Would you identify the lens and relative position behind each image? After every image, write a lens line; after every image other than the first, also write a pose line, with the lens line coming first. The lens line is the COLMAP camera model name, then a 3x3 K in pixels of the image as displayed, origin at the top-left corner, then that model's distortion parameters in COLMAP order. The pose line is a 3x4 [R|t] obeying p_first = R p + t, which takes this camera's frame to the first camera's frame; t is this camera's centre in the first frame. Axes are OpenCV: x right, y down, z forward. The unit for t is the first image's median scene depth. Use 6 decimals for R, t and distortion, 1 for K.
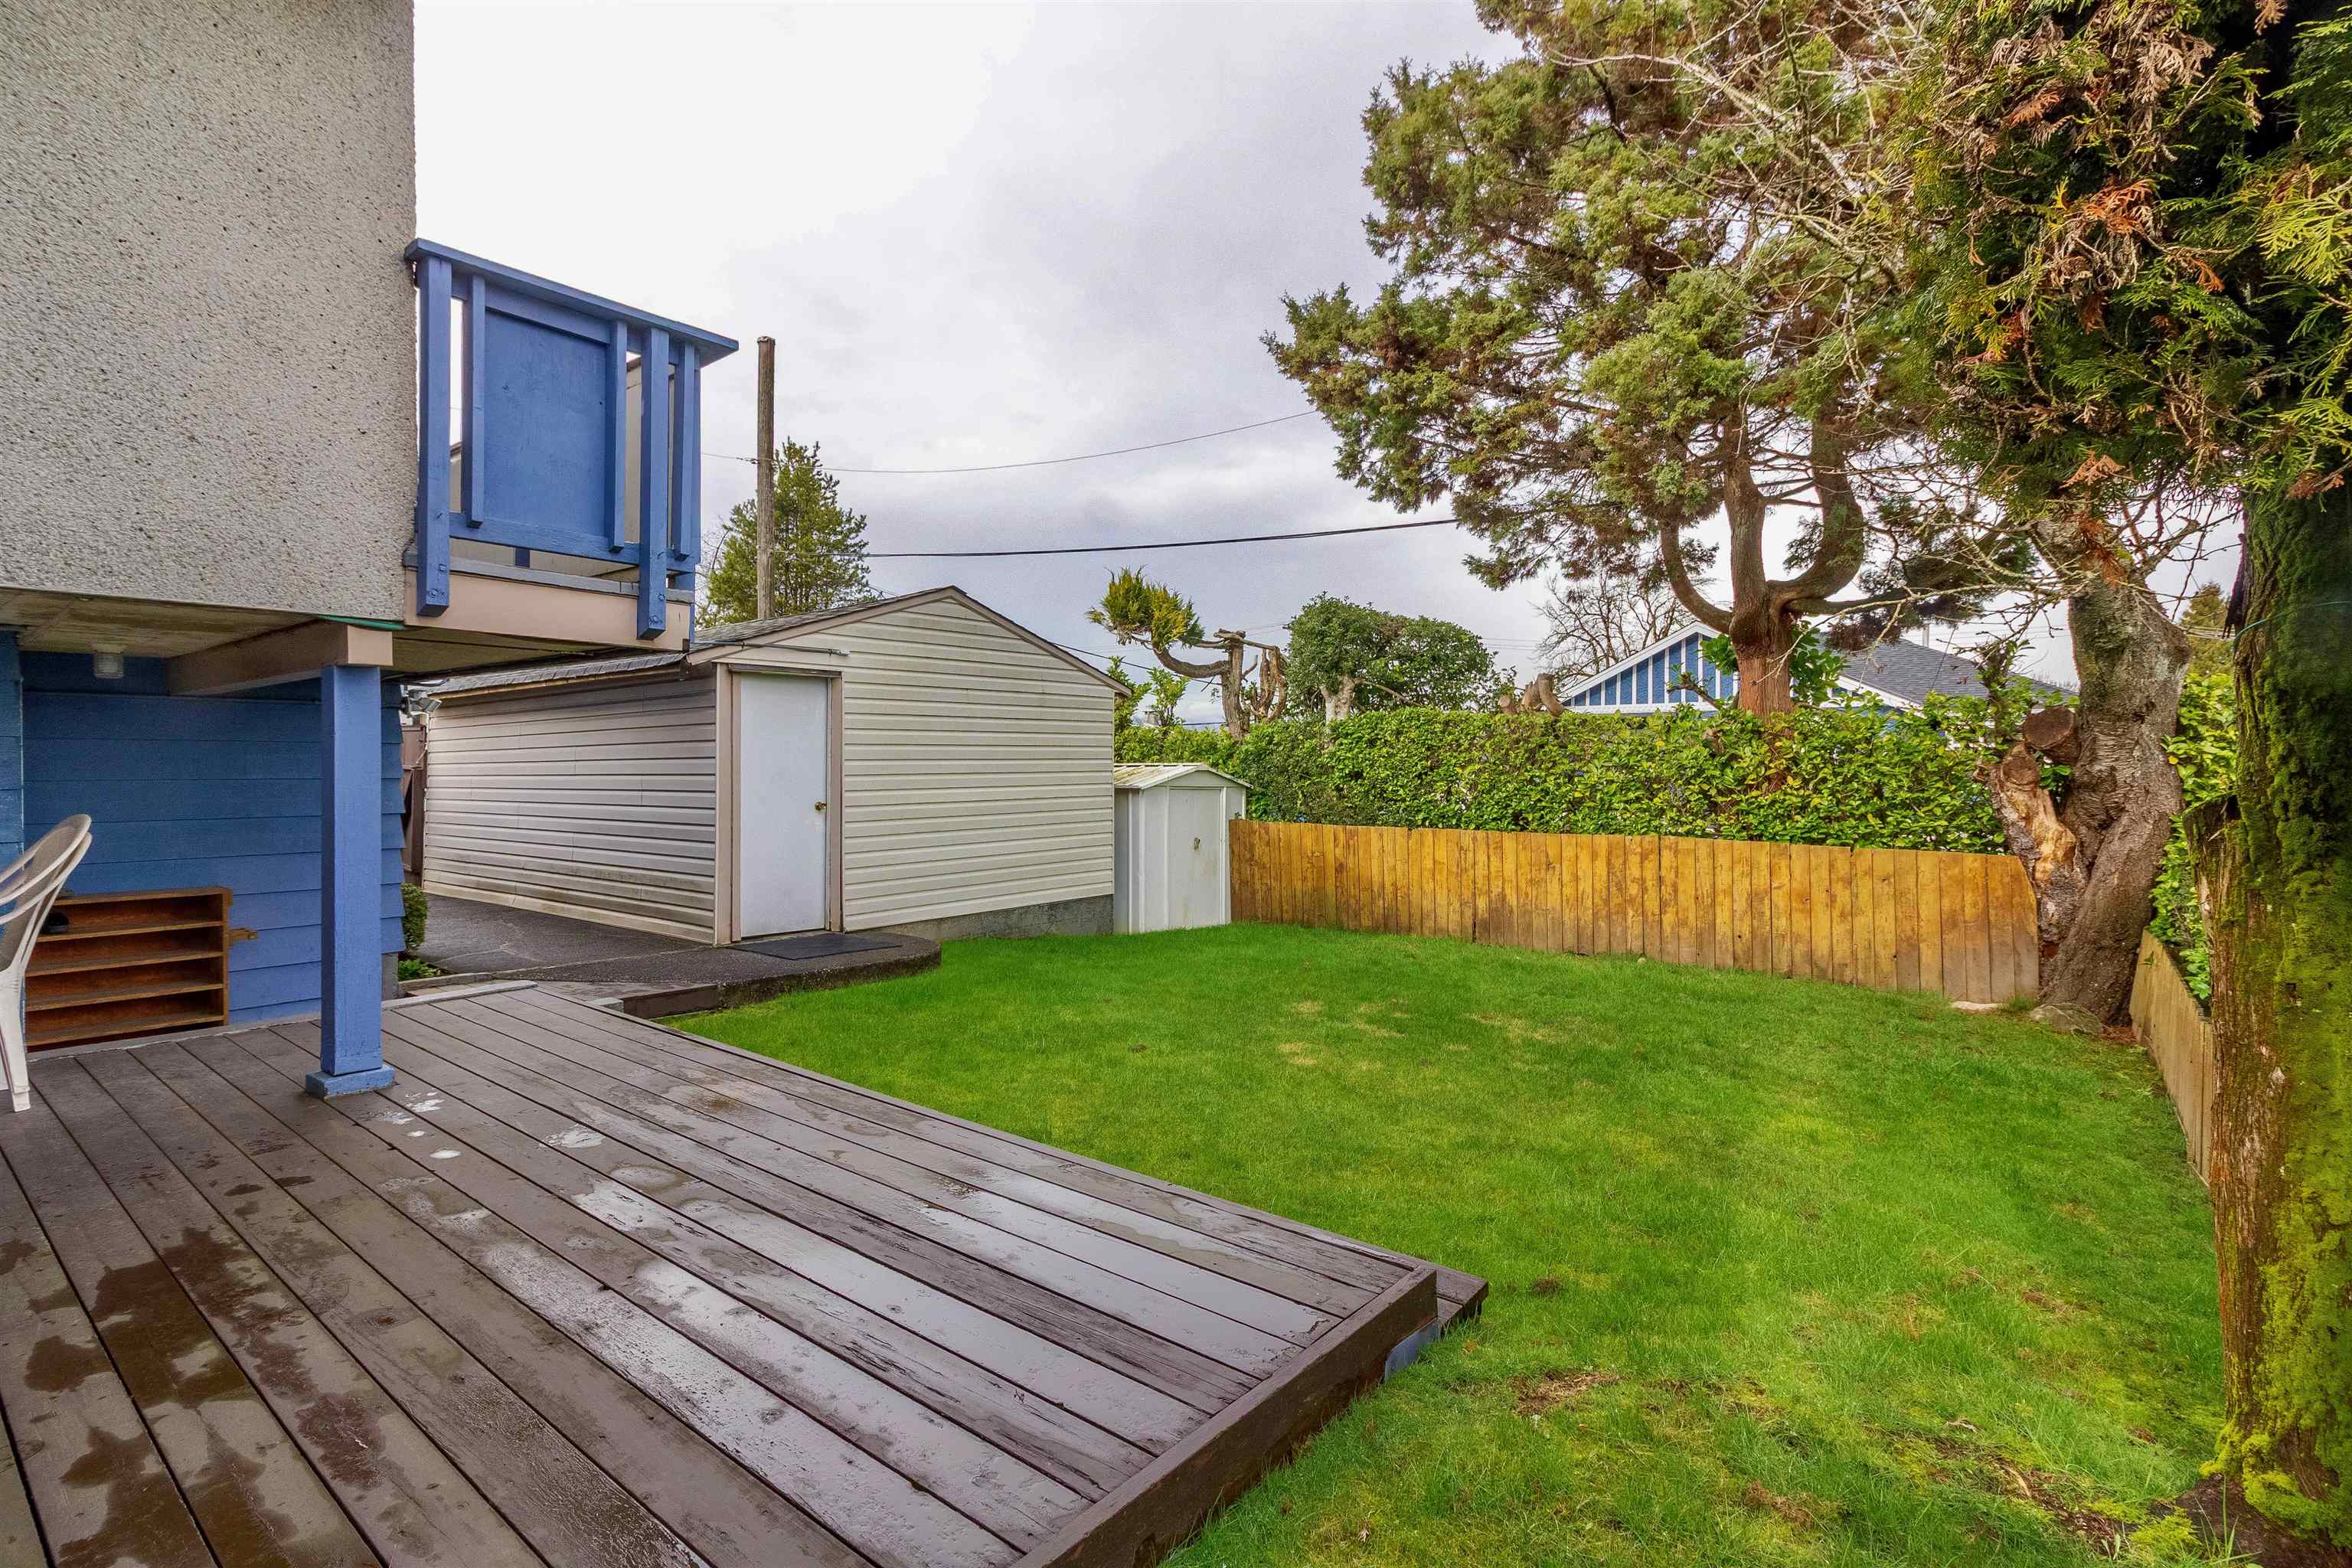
lens RADIAL K [[1115.1, 0, 1176.4], [0, 1115.1, 767.8], [0, 0, 1]] dist [0.000638, 0.001309]
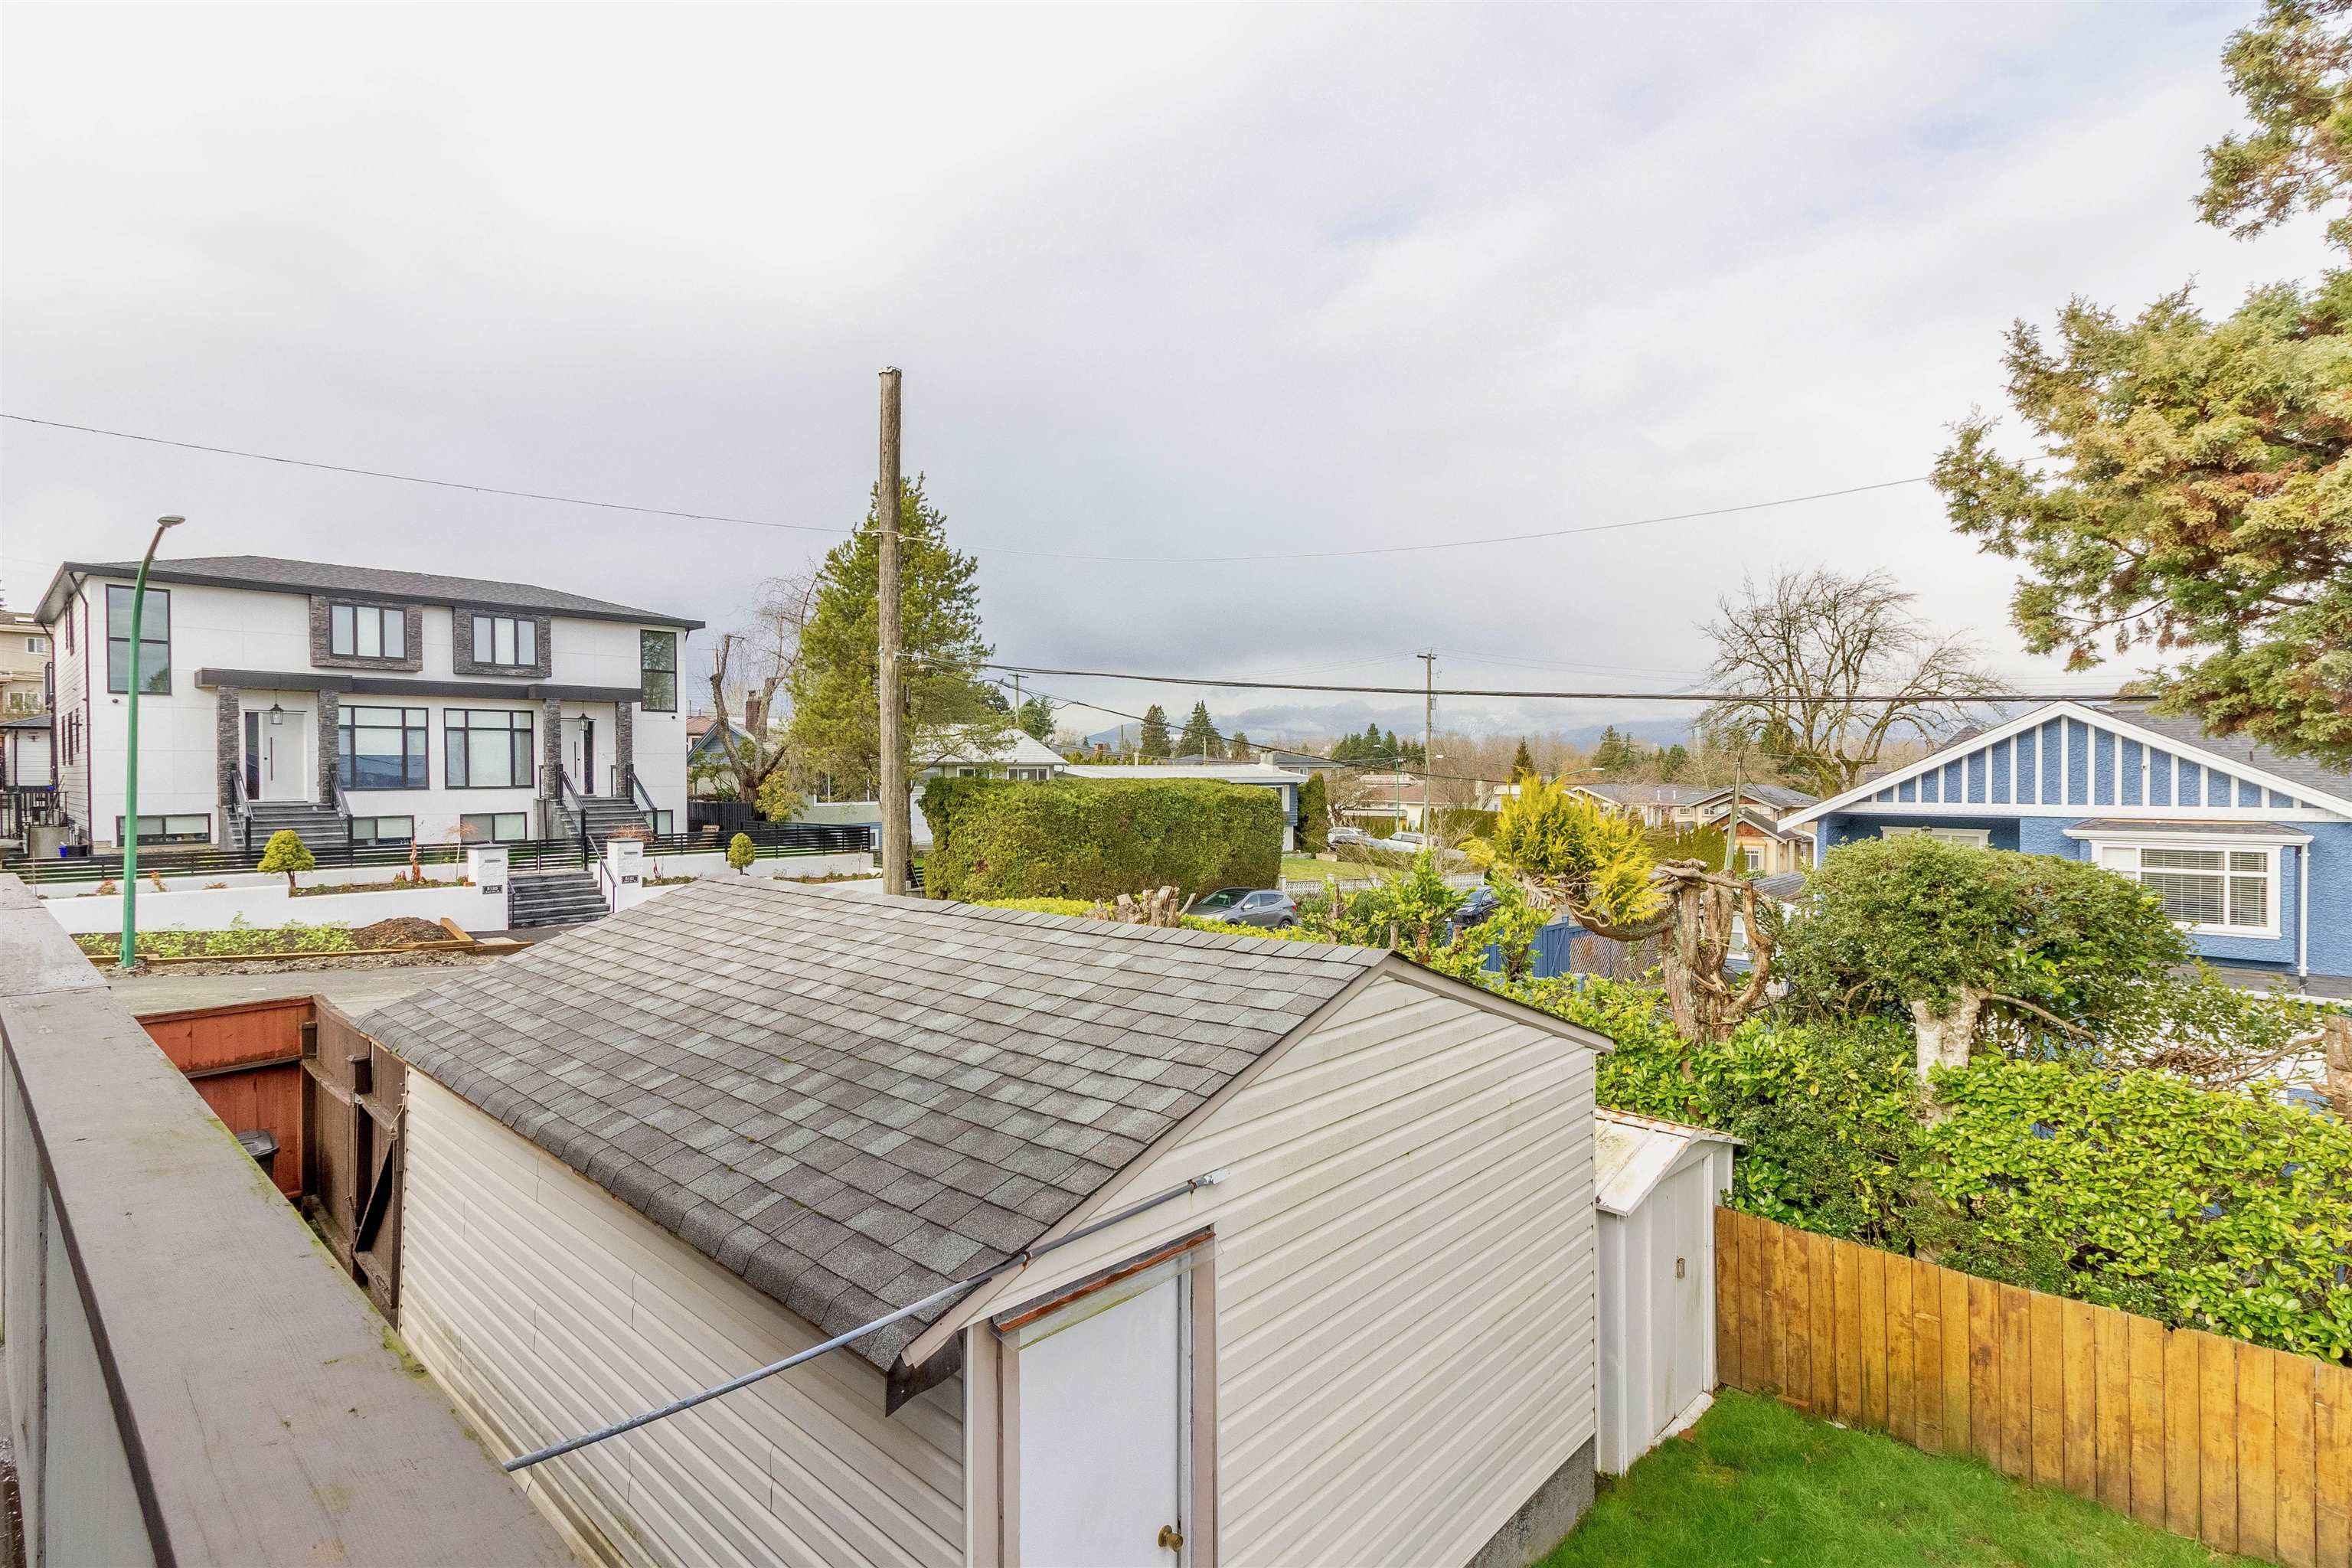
lens RADIAL K [[1115.1, 0, 1161.5], [0, 1115.1, 778.9], [0, 0, 1]] dist [0.000638, 0.001309]
pose [[0.997569, 0.002163, -0.069654, -0.207892], [-0.000904, 0.999836, 0.018113, -0.193203], [0.069682, -0.018006, 0.997407, 0.404085]]
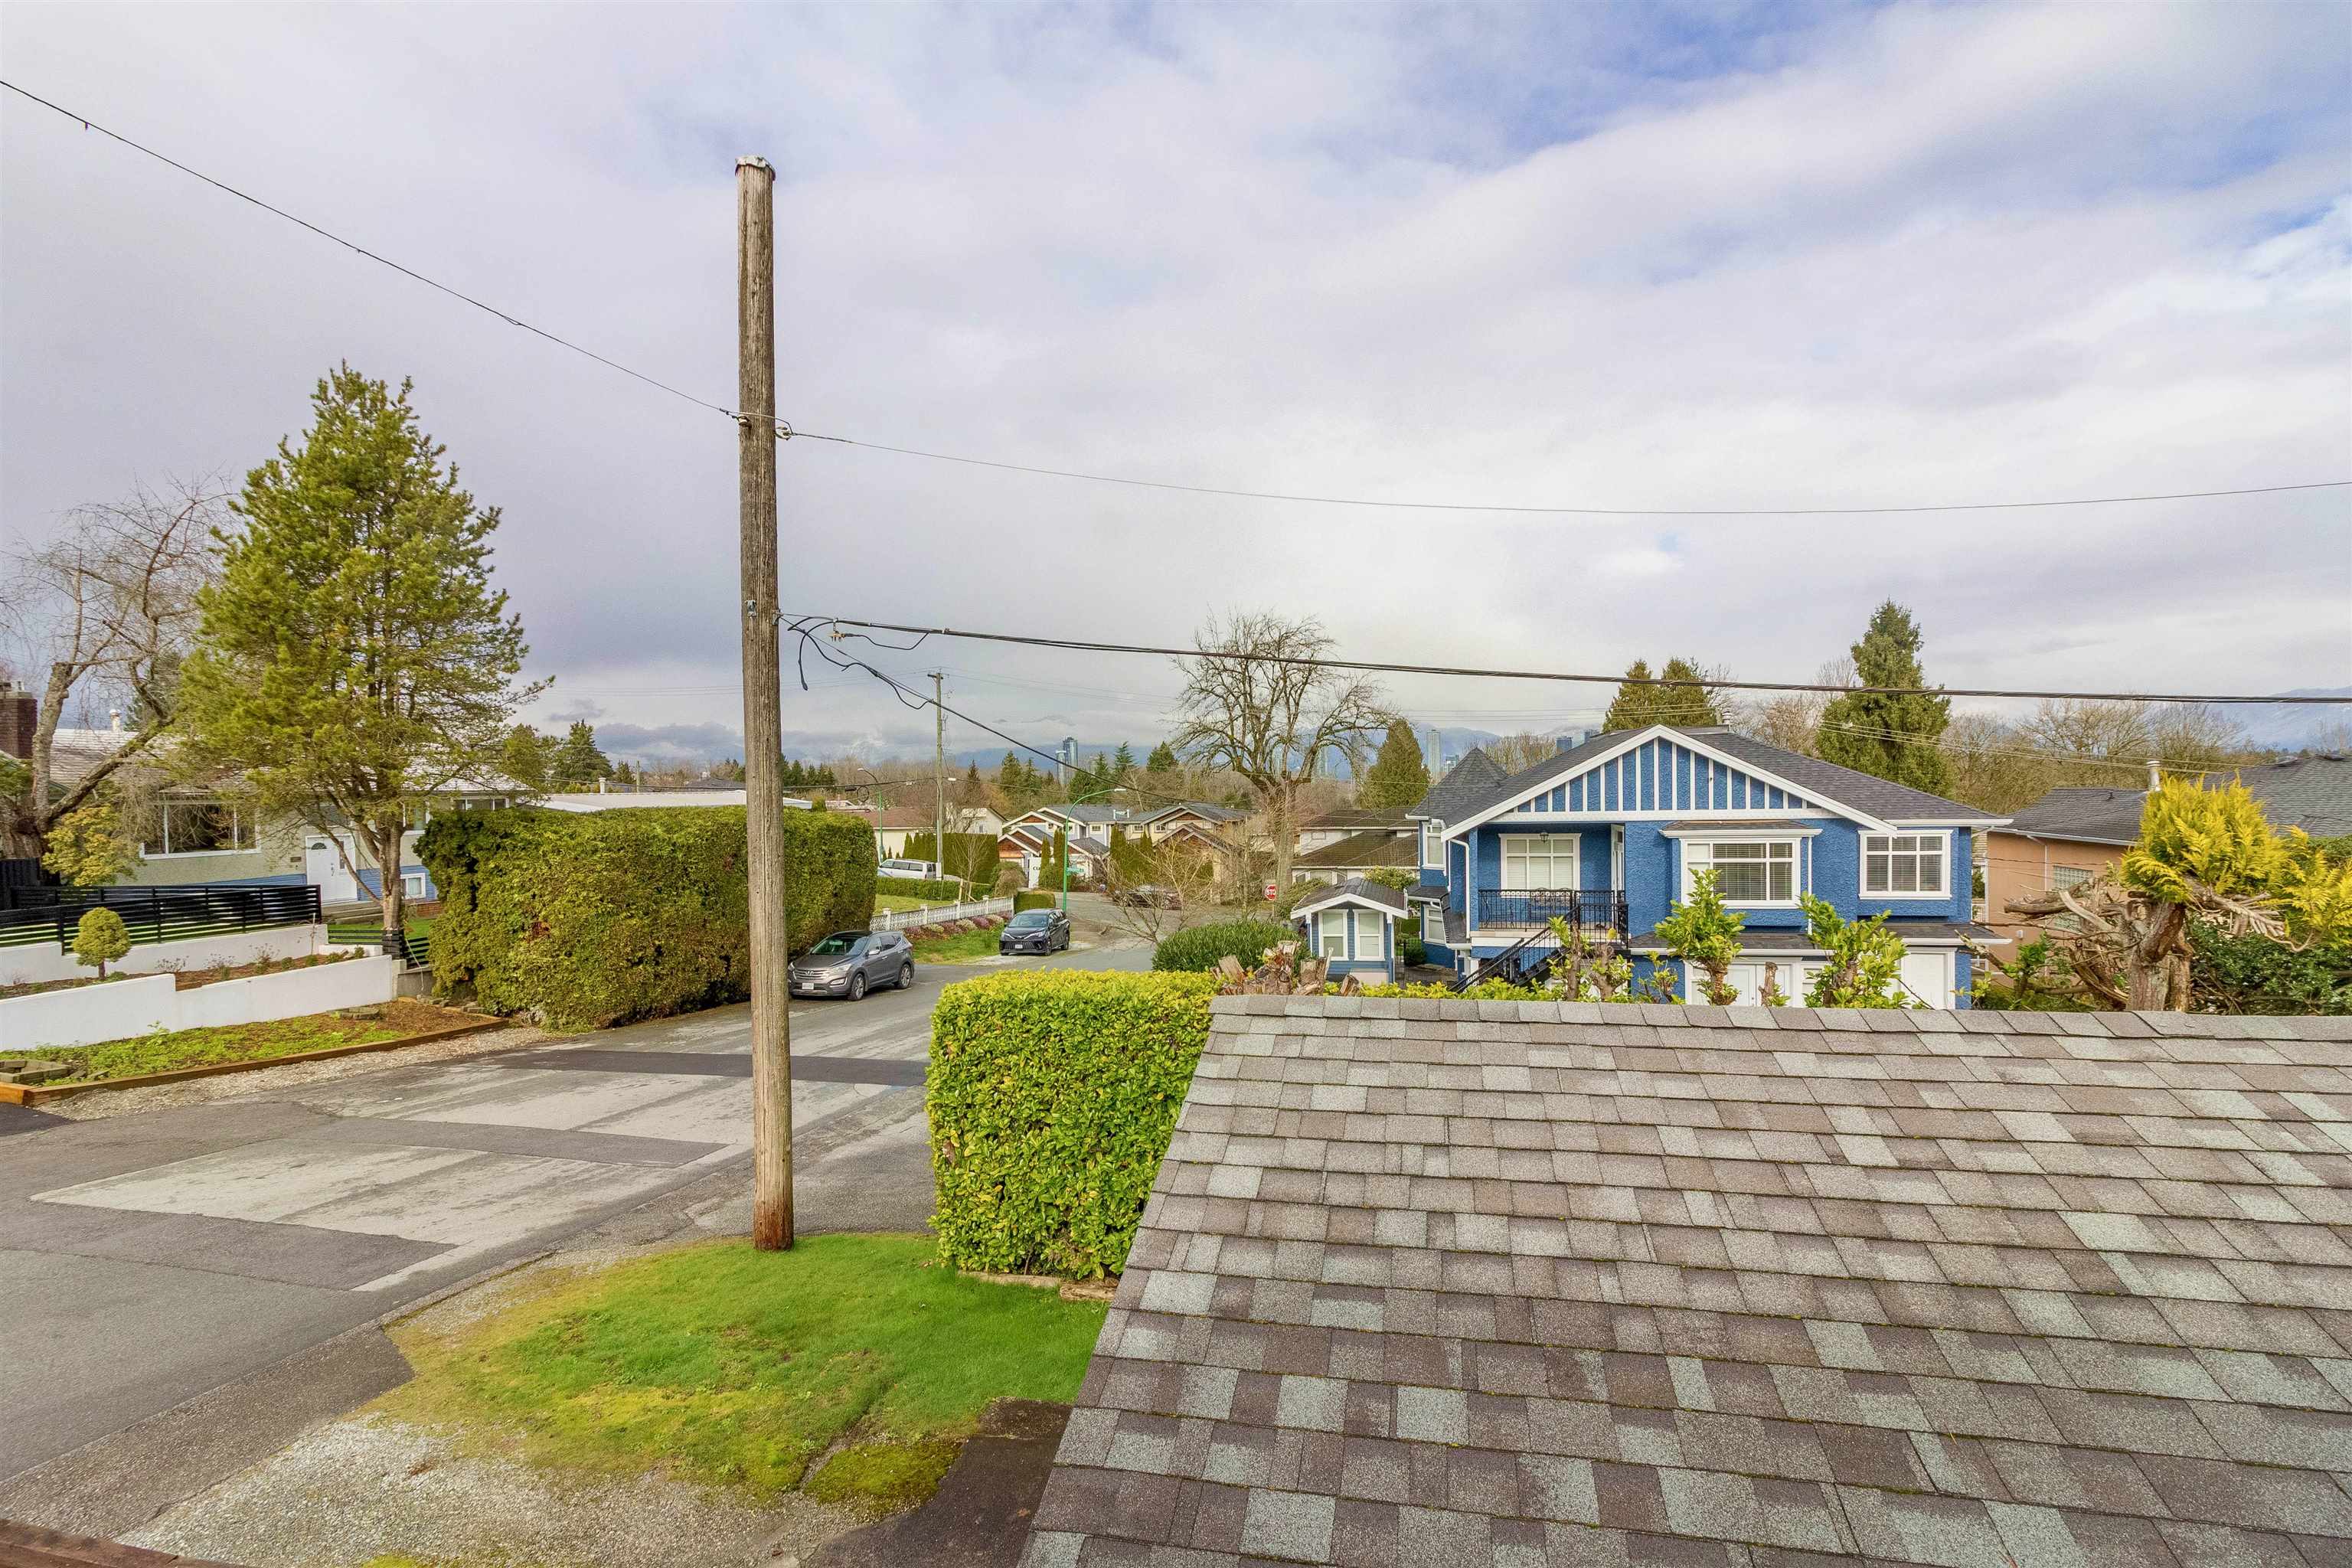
lens RADIAL K [[1115.1, 0, 1188.6], [0, 1115.1, 807.9], [0, 0, 1]] dist [0.000638, 0.001309]
pose [[0.891575, -0.019639, 0.452447, -0.602587], [0.009791, 0.999662, 0.024097, -0.187482], [-0.452767, -0.017055, 0.891466, 0.710772]]
